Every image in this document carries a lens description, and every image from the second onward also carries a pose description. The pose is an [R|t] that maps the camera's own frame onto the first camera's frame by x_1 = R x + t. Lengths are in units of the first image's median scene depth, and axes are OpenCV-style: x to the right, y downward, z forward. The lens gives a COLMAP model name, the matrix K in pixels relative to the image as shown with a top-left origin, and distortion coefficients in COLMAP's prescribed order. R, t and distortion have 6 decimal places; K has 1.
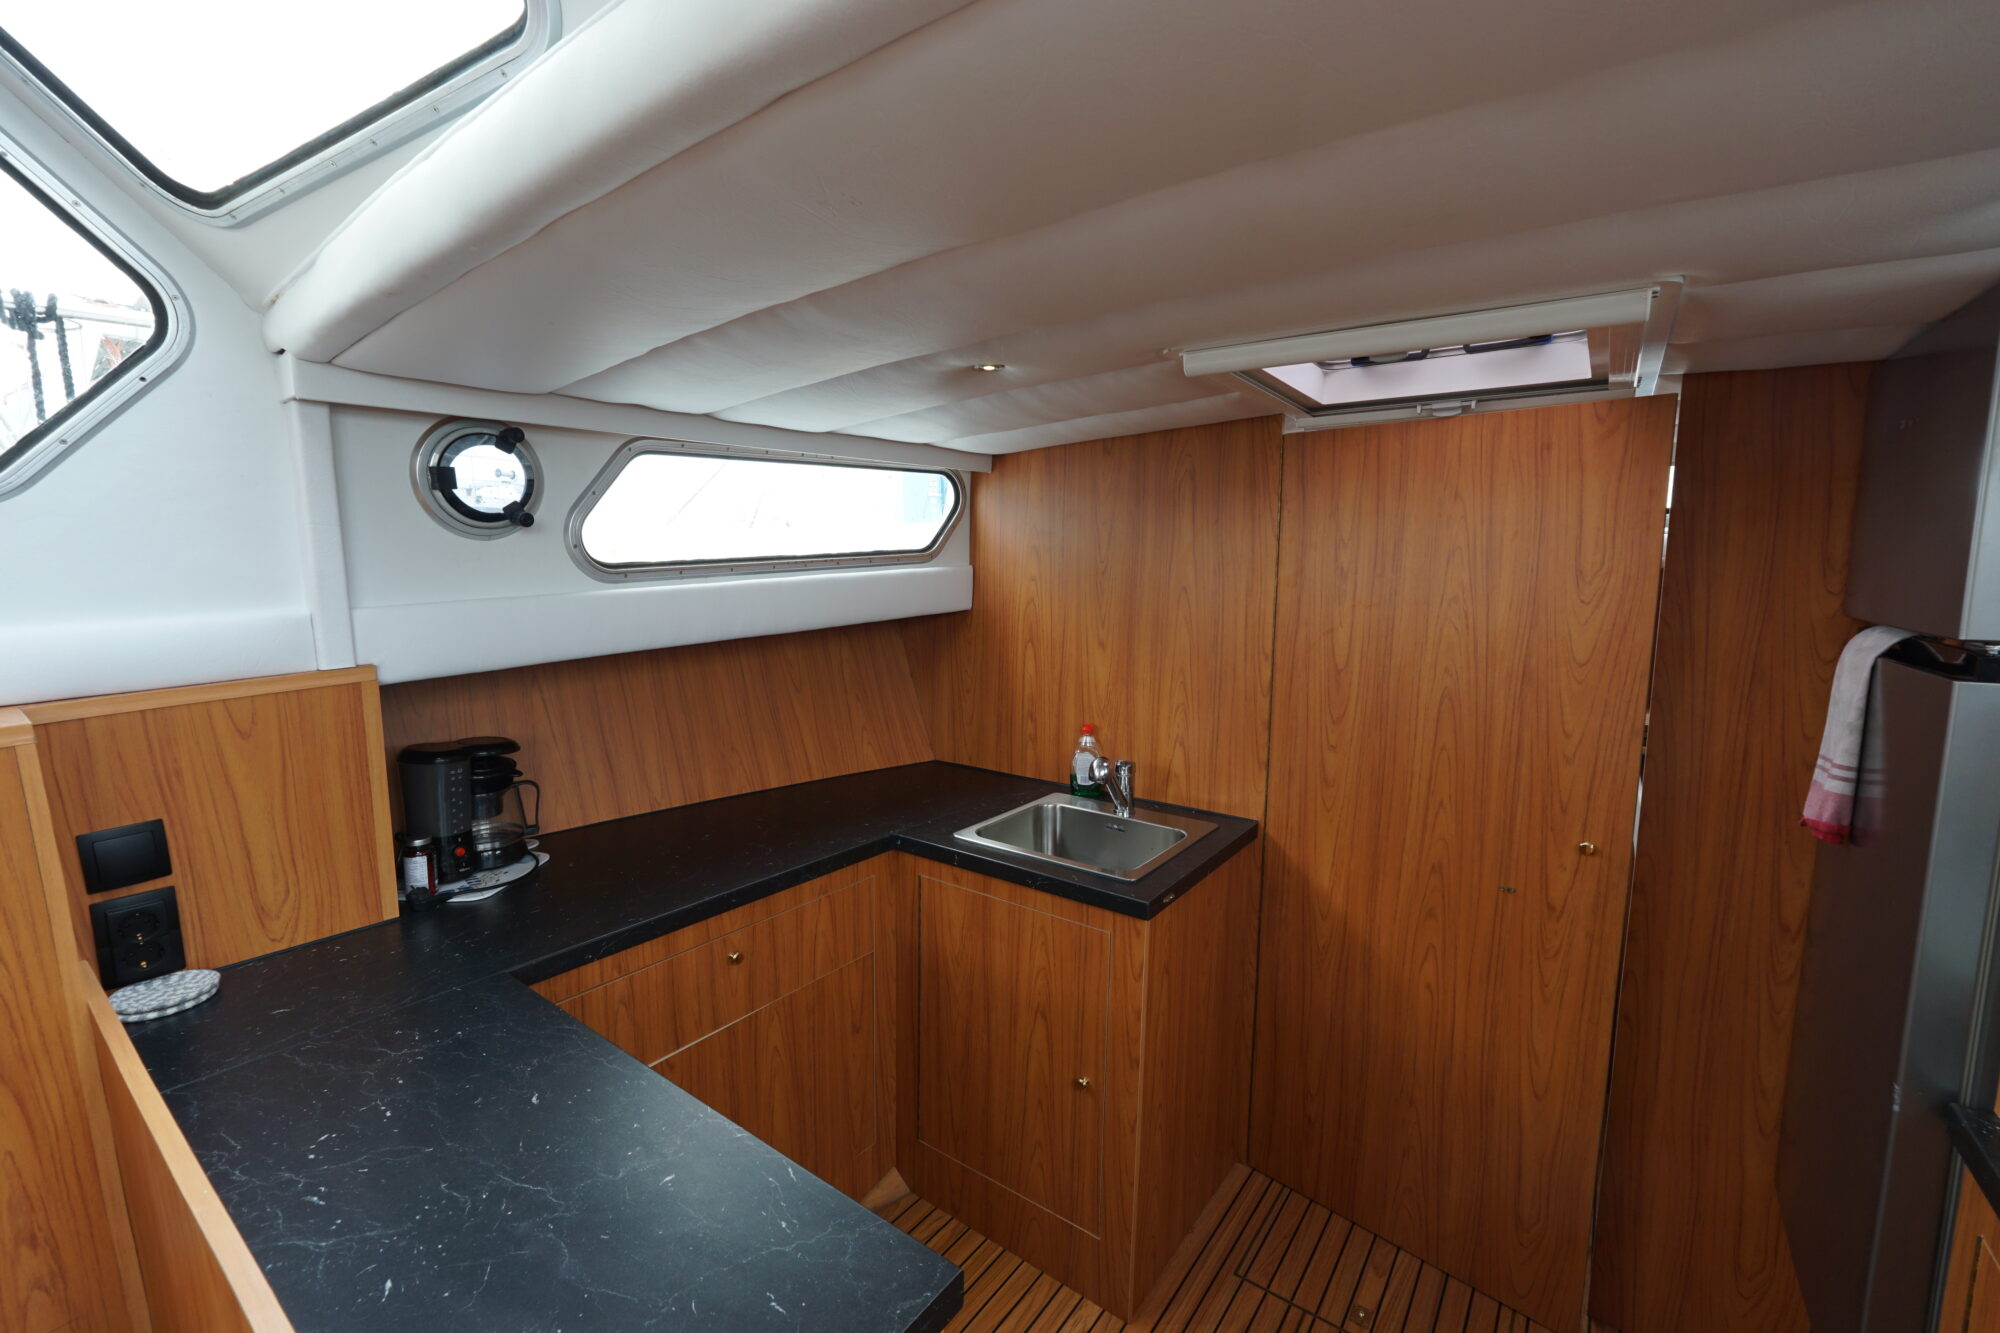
lens RADIAL K [[840.1, 0, 993.5], [0, 840.1, 665.1], [0, 0, 1]] dist [-0.015572, 0.005970]
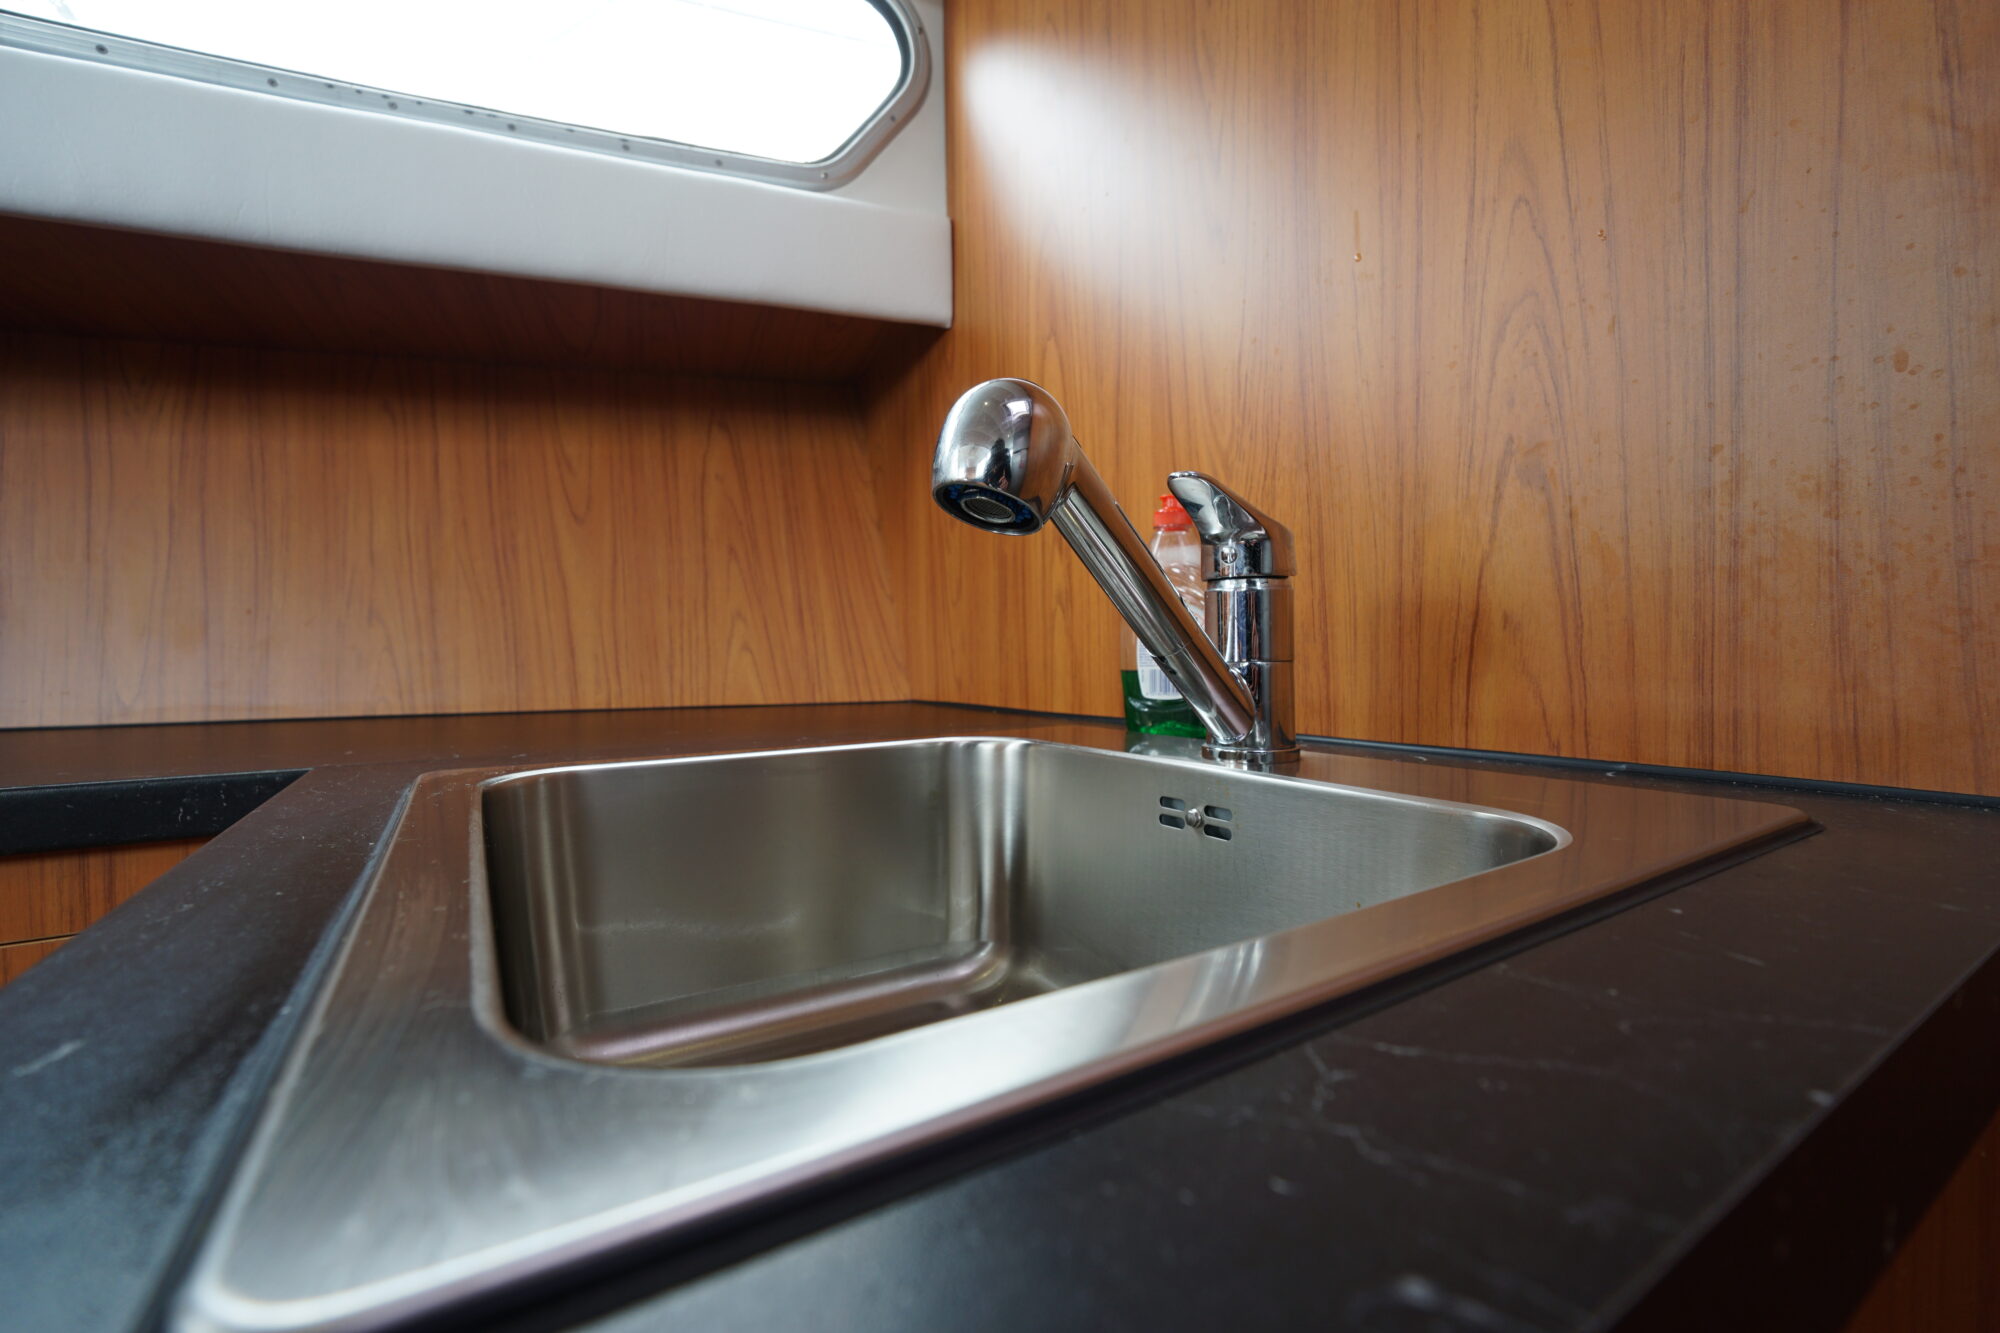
lens RADIAL K [[840.1, 0, 982.7], [0, 840.1, 668.5], [0, 0, 1]] dist [-0.015572, 0.005970]
pose [[0.923574, -0.016238, -0.383077, 0.213312], [-0.019334, 0.995860, -0.088826, 0.207972], [0.382933, 0.089444, 0.919436, 0.917866]]
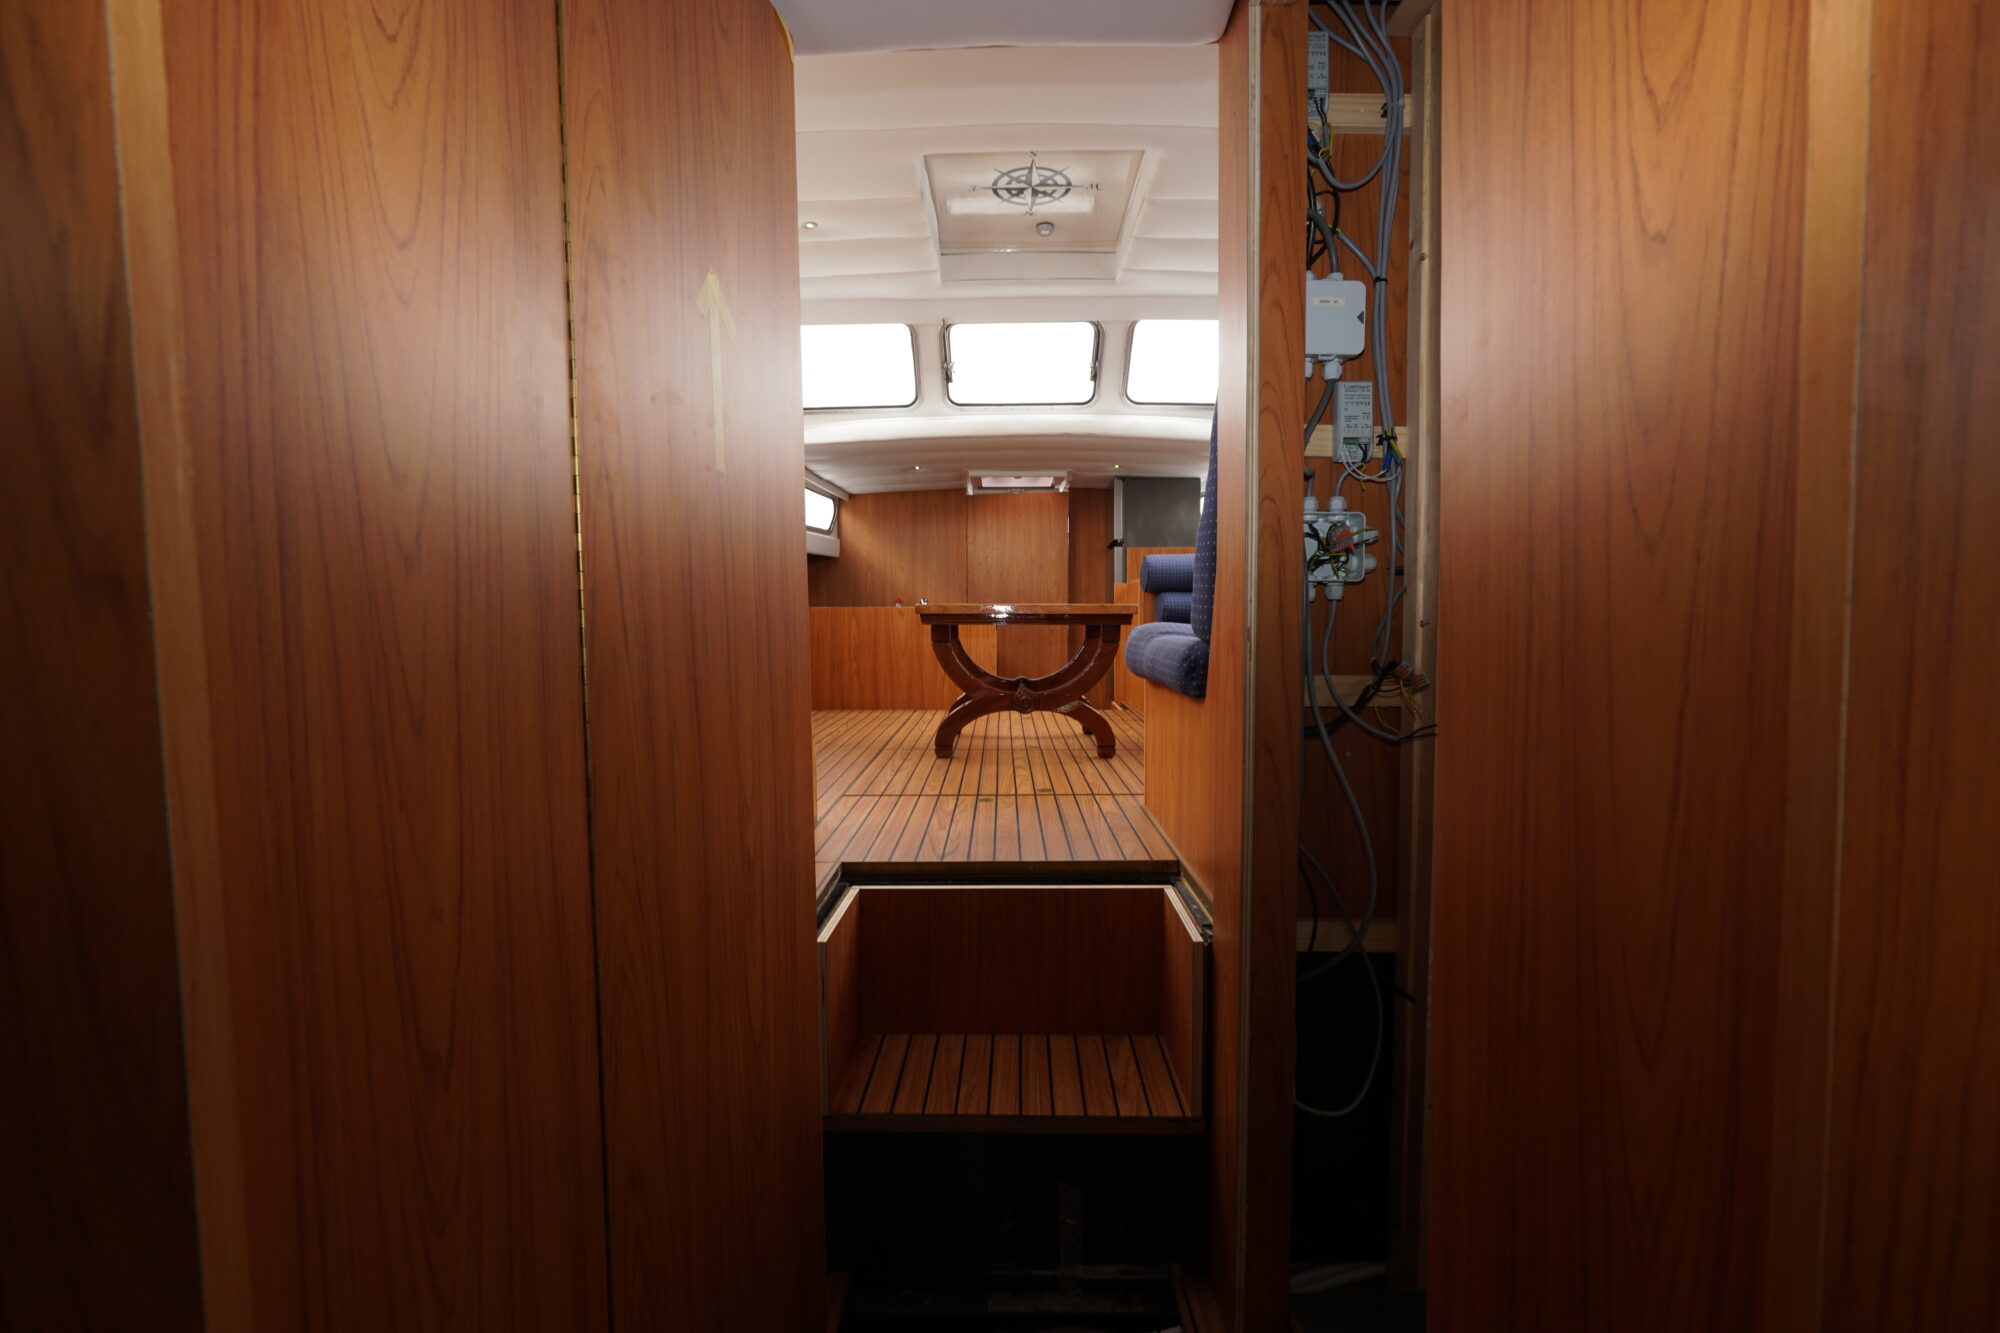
lens RADIAL K [[840.1, 0, 1006.8], [0, 840.1, 671.1], [0, 0, 1]] dist [-0.015572, 0.005970]
pose [[0.802855, -0.036569, 0.595052, -1.541053], [0.079693, 0.995742, -0.046330, 0.579152], [-0.590824, 0.084618, 0.802351, -1.661991]]
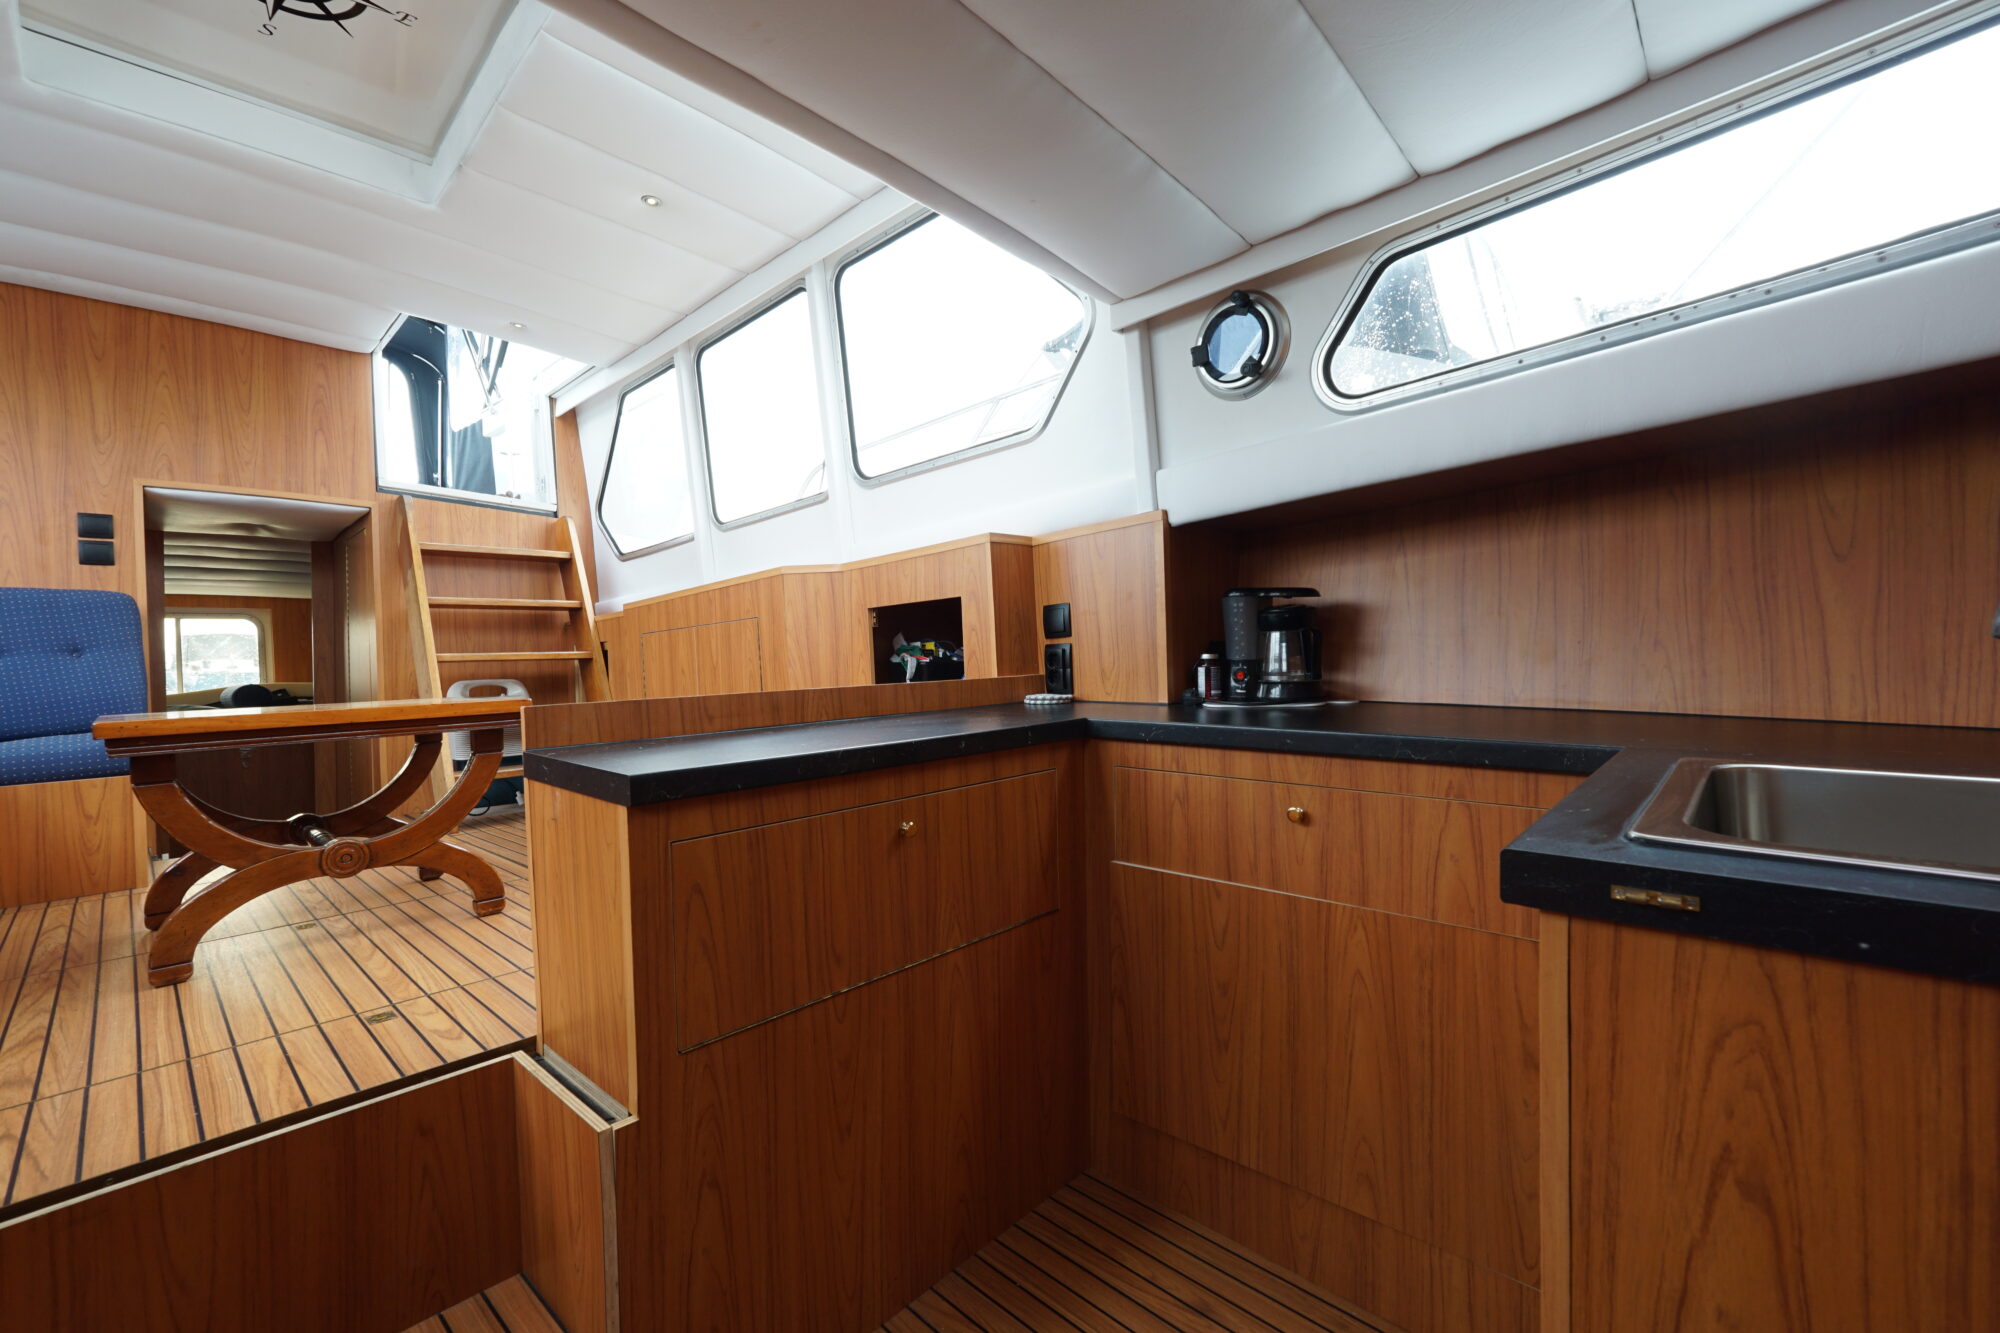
lens RADIAL K [[840.1, 0, 1007.9], [0, 840.1, 664.8], [0, 0, 1]] dist [-0.015572, 0.005970]
pose [[-0.111637, 0.015633, -0.993626, 0.511267], [-0.093389, 0.995286, 0.026152, 0.188942], [0.989351, 0.095713, -0.109651, 0.730455]]
